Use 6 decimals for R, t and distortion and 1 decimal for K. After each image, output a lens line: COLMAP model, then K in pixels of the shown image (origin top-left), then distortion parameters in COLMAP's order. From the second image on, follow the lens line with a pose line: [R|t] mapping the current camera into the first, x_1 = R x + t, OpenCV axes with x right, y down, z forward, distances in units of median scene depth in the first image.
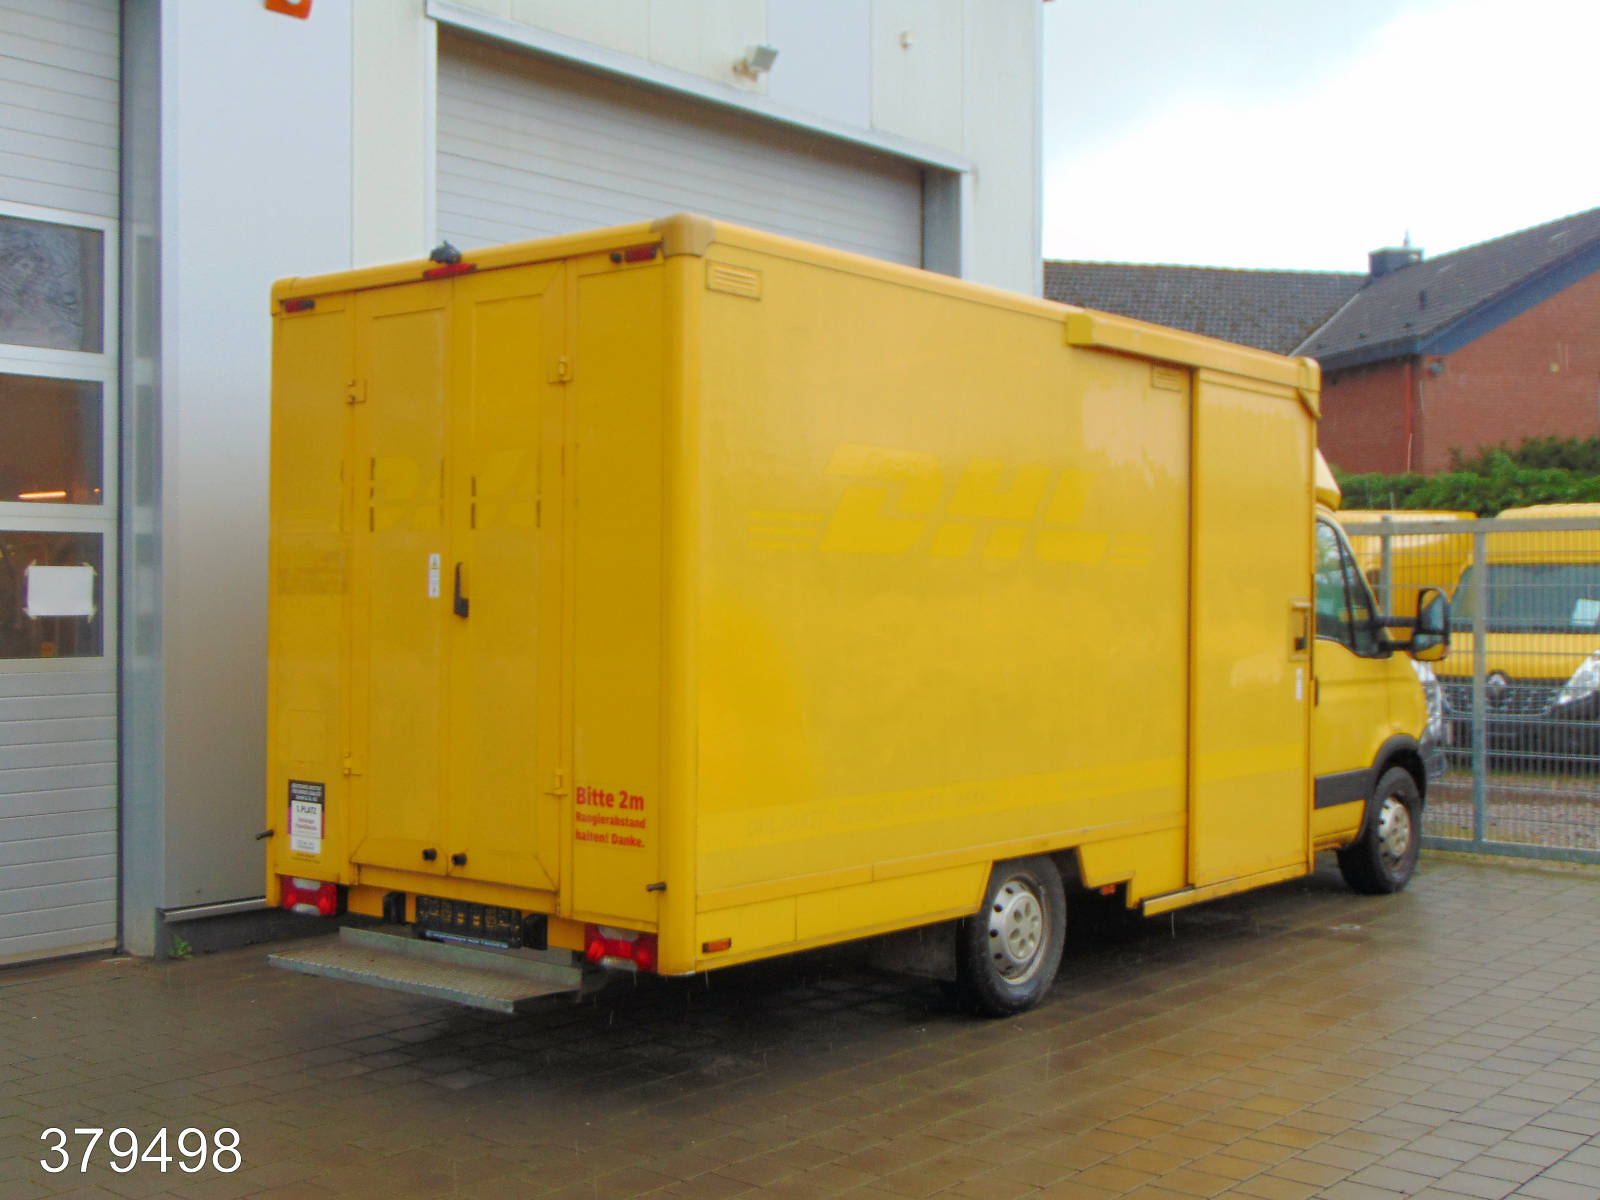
lens RADIAL K [[1932.6, 0, 800.8], [0, 1932.6, 597.5], [0, 0, 1]] dist [0.003705, 0.000000]
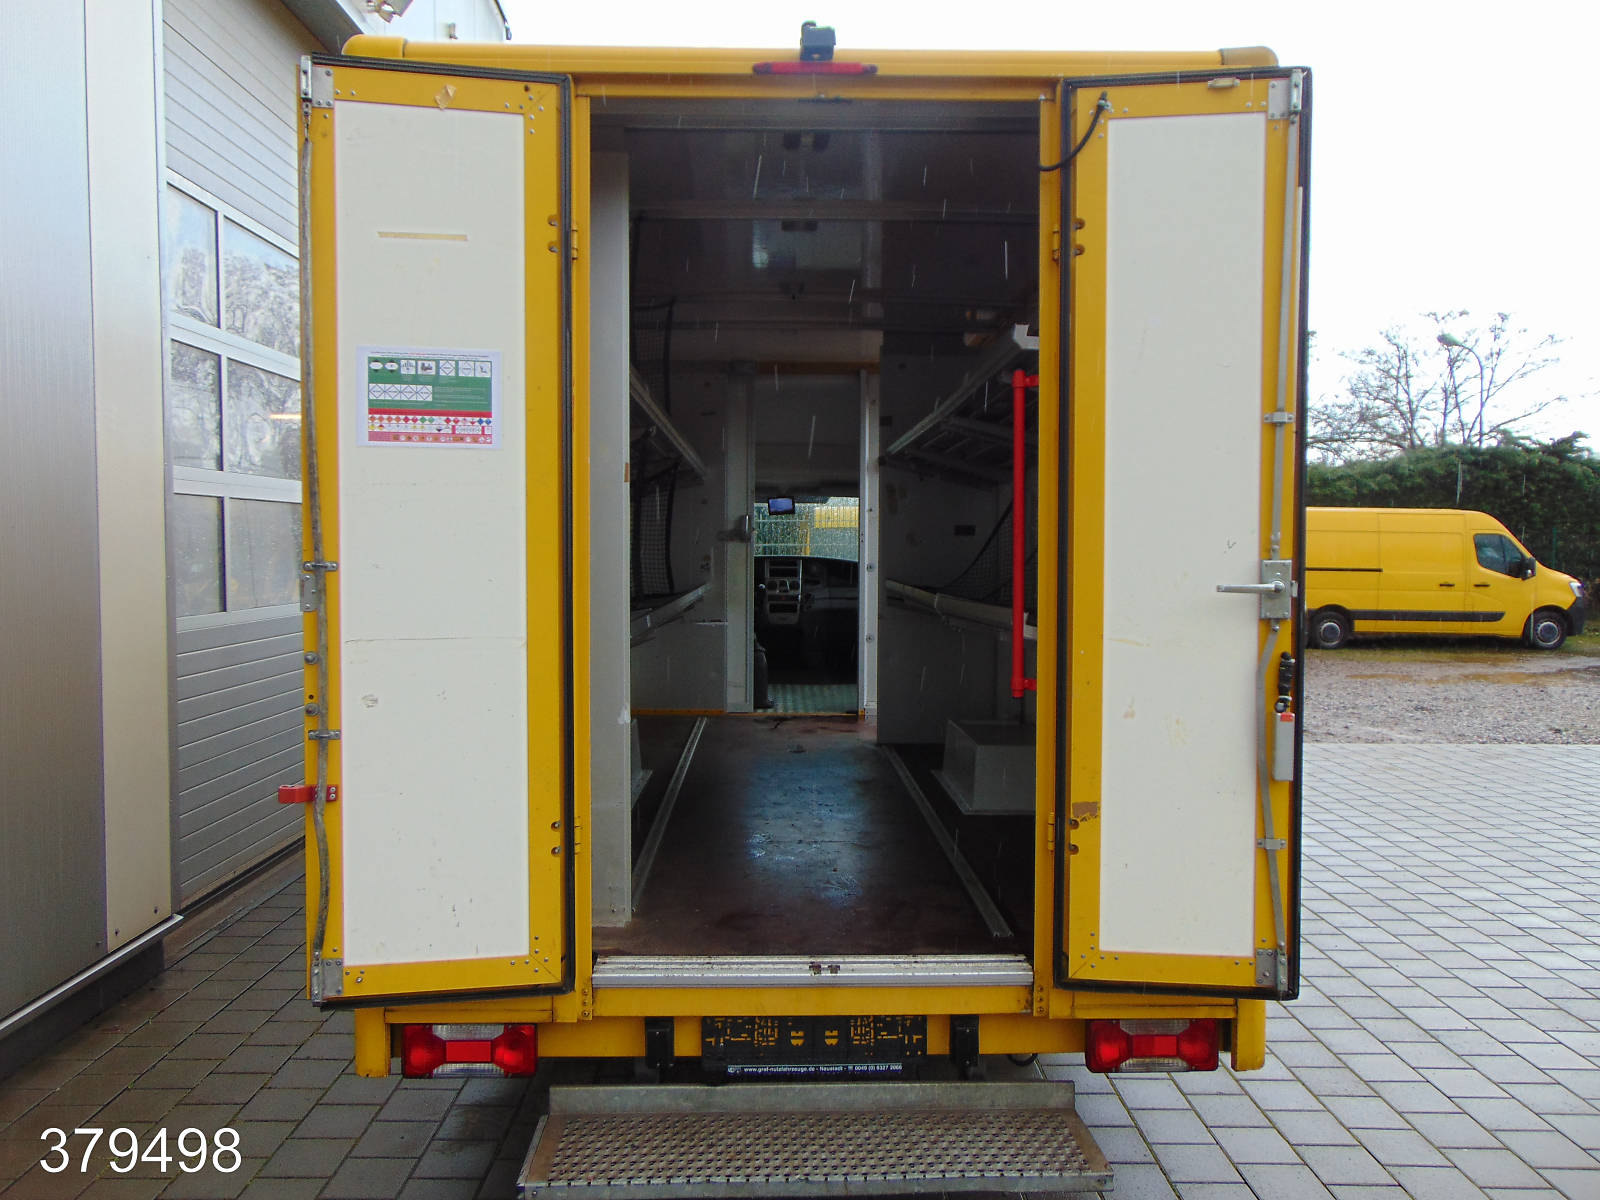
lens RADIAL K [[1171.0, 0, 798.2], [0, 1171.0, 602.4], [0, 0, 1]] dist [-0.021641, 0.028873]
pose [[0.766498, -0.035911, 0.641243, -0.431763], [0.011828, 0.999056, 0.041810, -0.006393], [-0.642138, -0.024463, 0.766198, 0.677987]]
